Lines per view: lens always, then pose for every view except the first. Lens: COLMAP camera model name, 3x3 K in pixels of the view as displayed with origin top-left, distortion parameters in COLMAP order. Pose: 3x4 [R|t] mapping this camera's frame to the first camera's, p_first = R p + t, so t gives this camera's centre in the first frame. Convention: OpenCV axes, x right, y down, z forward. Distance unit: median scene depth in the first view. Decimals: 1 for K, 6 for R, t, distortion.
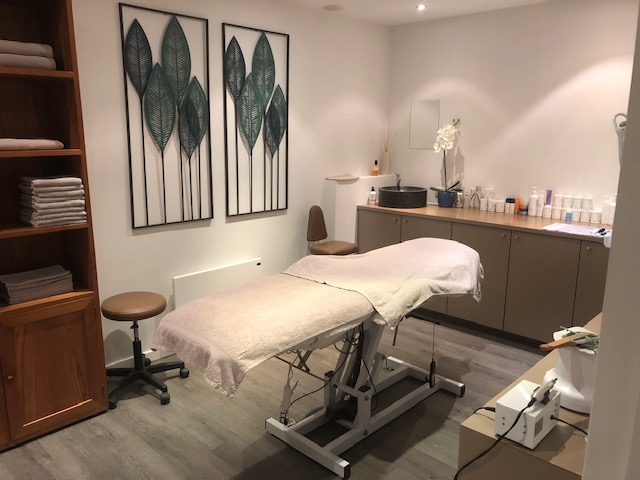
lens RADIAL K [[529.0, 0, 323.3], [0, 529.0, 239.9], [0, 0, 1]] dist [0.017489, -0.061299]
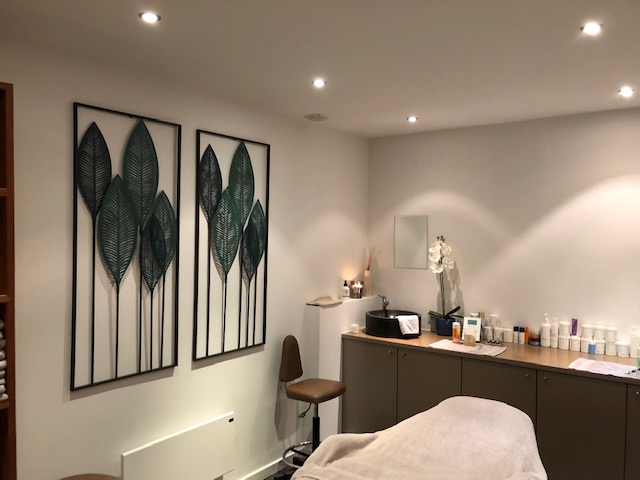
lens RADIAL K [[529.0, 0, 318.3], [0, 529.0, 236.5], [0, 0, 1]] dist [0.017489, -0.061299]
pose [[0.994426, 0.003350, 0.105384, -0.078659], [0.017221, 0.980913, -0.193684, -0.067489], [-0.104021, 0.194420, 0.975387, 0.167866]]
